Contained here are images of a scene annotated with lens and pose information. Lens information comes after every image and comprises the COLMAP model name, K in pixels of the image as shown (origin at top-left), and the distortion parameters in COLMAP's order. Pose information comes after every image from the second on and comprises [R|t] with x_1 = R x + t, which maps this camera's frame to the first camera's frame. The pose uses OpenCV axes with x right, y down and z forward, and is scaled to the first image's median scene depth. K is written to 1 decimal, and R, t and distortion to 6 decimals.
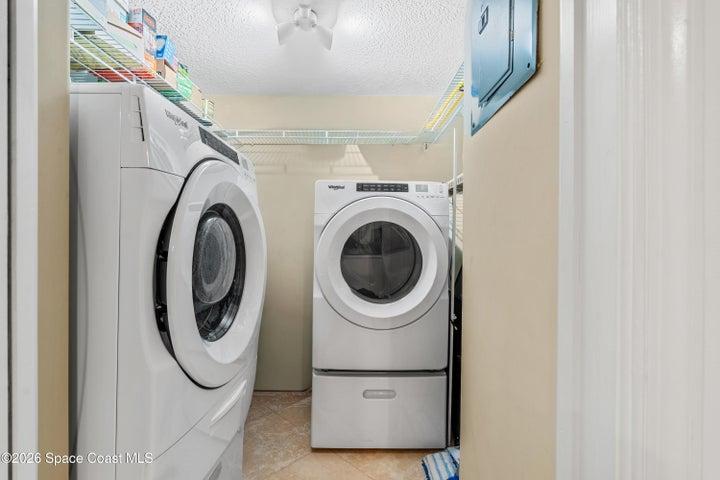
lens RADIAL K [[325.5, 0, 359.7], [0, 325.5, 240.8], [0, 0, 1]] dist [0.000358, 0.000750]
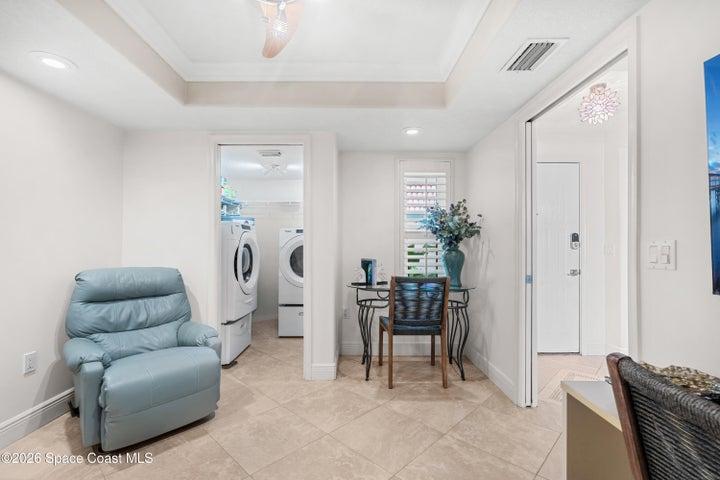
lens RADIAL K [[325.5, 0, 360.0], [0, 325.5, 242.7], [0, 0, 1]] dist [0.000358, 0.000750]
pose [[0.999804, -0.003626, 0.019445, 0.602533], [0.003613, 0.999993, 0.000712, -0.108109], [-0.019448, -0.000641, 0.999811, -2.097828]]
